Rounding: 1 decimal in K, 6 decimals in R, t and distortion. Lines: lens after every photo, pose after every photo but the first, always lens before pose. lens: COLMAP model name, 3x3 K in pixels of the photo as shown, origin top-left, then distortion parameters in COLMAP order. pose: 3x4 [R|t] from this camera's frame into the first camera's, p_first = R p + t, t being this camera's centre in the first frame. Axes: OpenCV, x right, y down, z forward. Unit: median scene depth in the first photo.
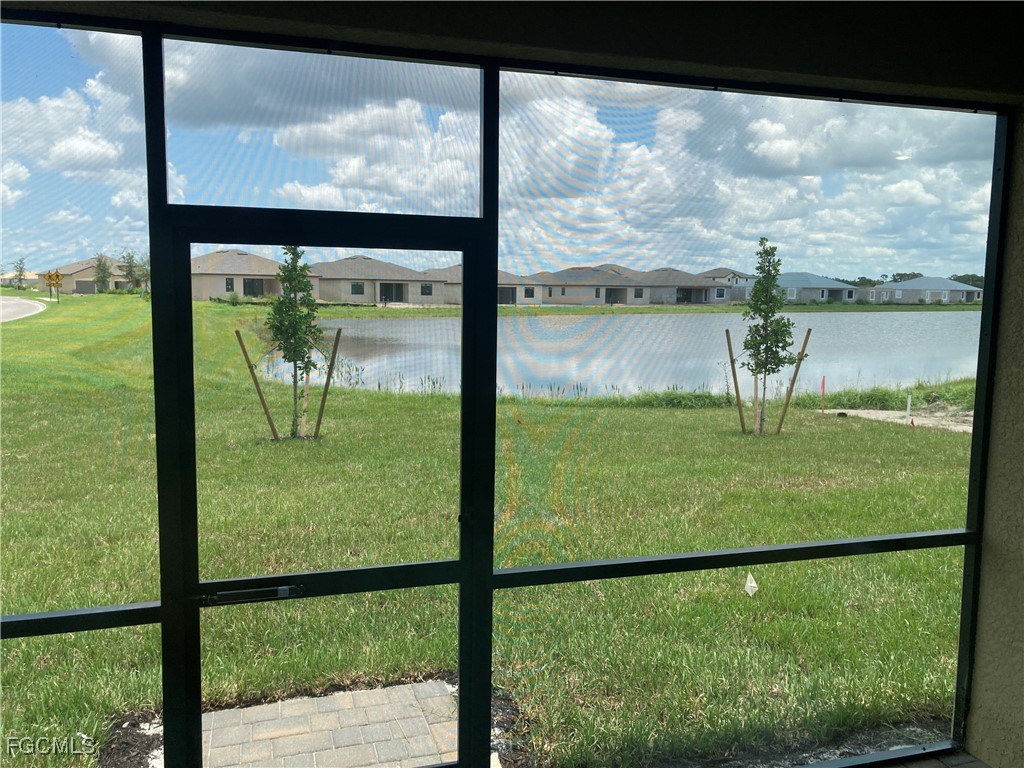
lens RADIAL K [[833.7, 0, 512.0], [0, 833.7, 384.0], [0, 0, 1]] dist [-0.005845, 0.106284]
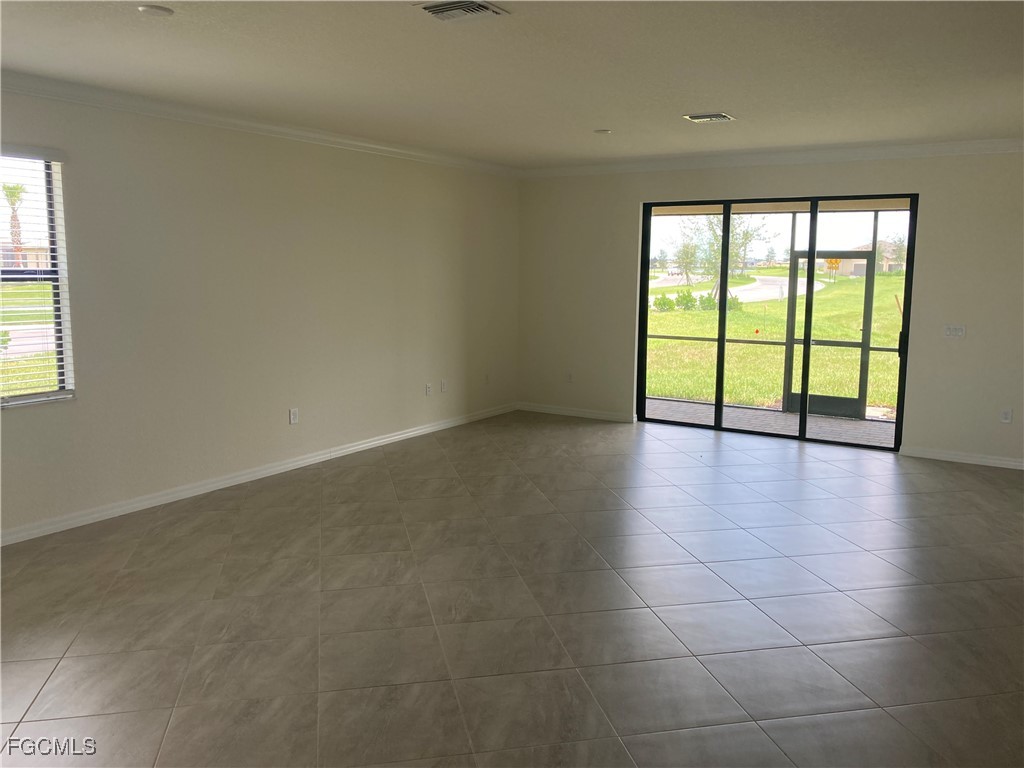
lens RADIAL K [[844.6, 0, 512.0], [0, 844.6, 384.0], [0, 0, 1]] dist [-0.006033, -0.002168]
pose [[0.645442, 0.096412, -0.757700, 1.798938], [-0.081104, 0.995044, 0.057524, 0.306702], [0.759491, 0.024325, 0.650063, -2.626639]]
